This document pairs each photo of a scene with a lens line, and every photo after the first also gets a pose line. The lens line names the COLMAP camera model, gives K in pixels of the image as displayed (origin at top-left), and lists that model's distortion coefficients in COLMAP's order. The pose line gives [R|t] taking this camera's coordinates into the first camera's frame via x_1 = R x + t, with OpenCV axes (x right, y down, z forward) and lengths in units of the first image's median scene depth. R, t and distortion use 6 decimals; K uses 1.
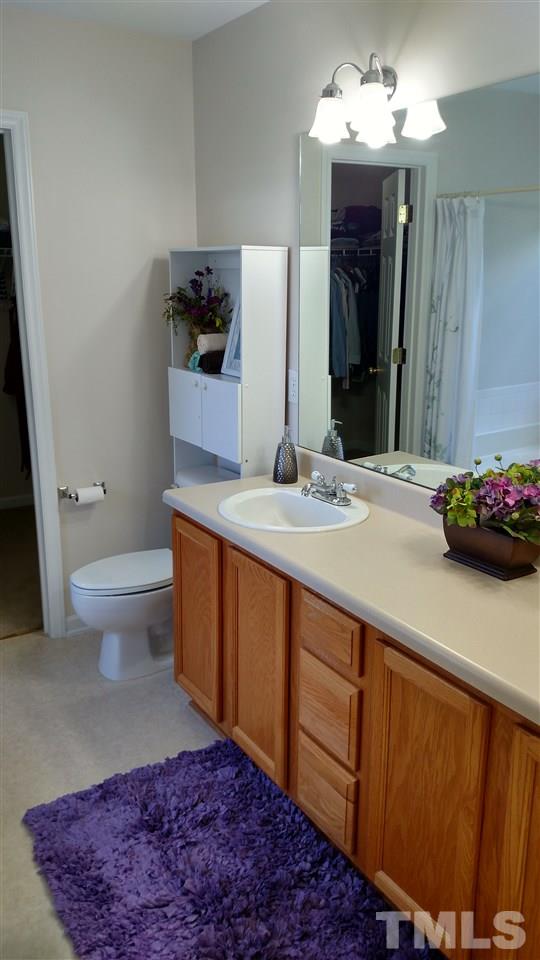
lens RADIAL K [[724.6, 0, 270.0], [0, 724.6, 480.0], [0, 0, 1]] dist [0.248660, -0.466819]
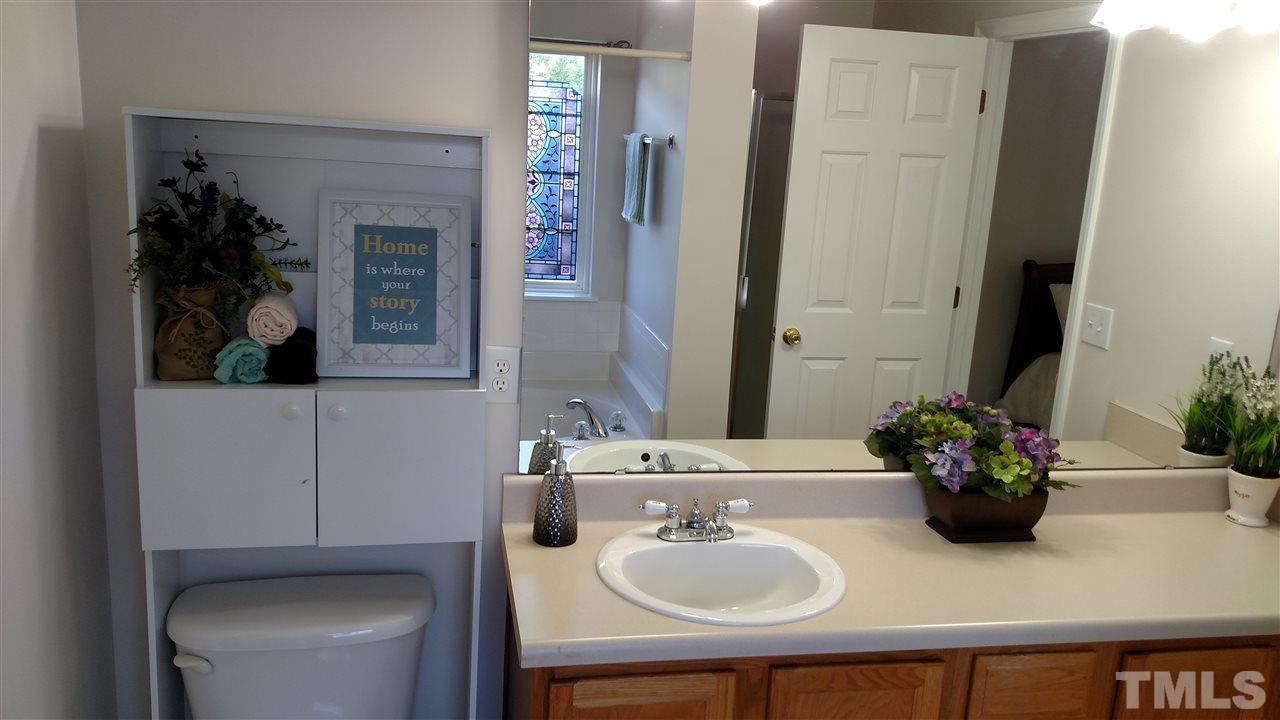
lens RADIAL K [[966.2, 0, 640.0], [0, 966.2, 360.0], [0, 0, 1]] dist [0.248660, -0.466819]
pose [[0.338880, -0.168613, 0.925597, -0.764974], [0.196195, 0.974845, 0.105754, -0.246428], [-0.920146, 0.145760, 0.363436, 0.789318]]
